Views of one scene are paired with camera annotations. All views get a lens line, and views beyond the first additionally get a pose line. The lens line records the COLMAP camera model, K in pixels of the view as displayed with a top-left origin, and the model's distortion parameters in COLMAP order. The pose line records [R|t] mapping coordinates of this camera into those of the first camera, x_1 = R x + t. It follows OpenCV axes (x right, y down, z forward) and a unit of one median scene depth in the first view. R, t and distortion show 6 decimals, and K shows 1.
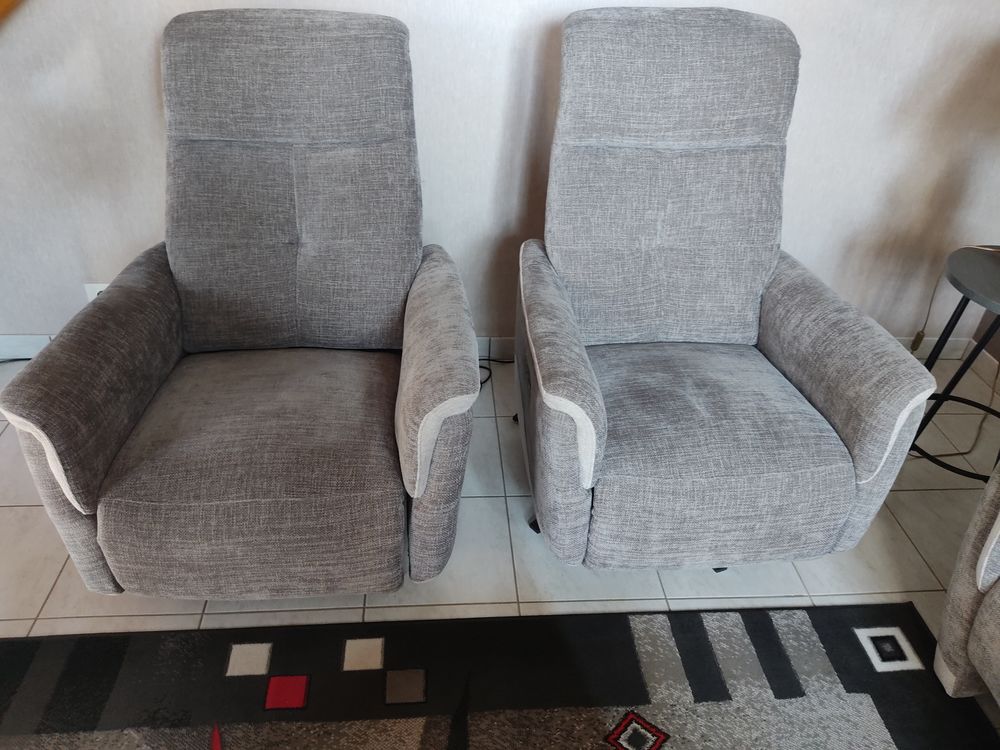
lens RADIAL K [[763.2, 0, 524.3], [0, 763.2, 372.2], [0, 0, 1]] dist [-0.001546, -0.000017]
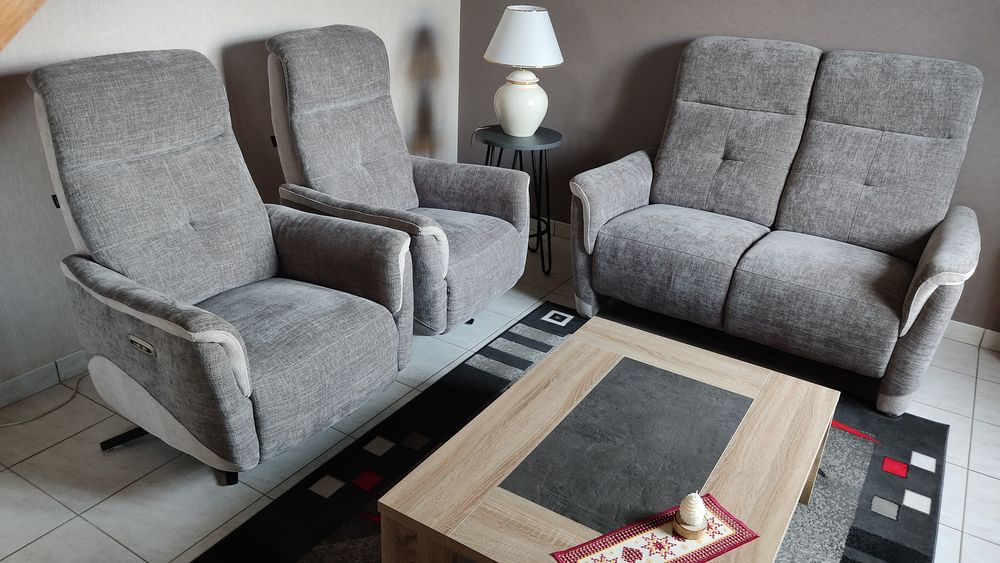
lens RADIAL K [[745.9, 0, 500.0], [0, 745.9, 281.5], [0, 0, 1]] dist [0.086419, -0.170429]
pose [[0.607692, -0.357356, 0.709230, -0.980588], [0.422243, 0.901744, 0.092565, 0.035931], [-0.672623, 0.243217, 0.698873, -0.280667]]
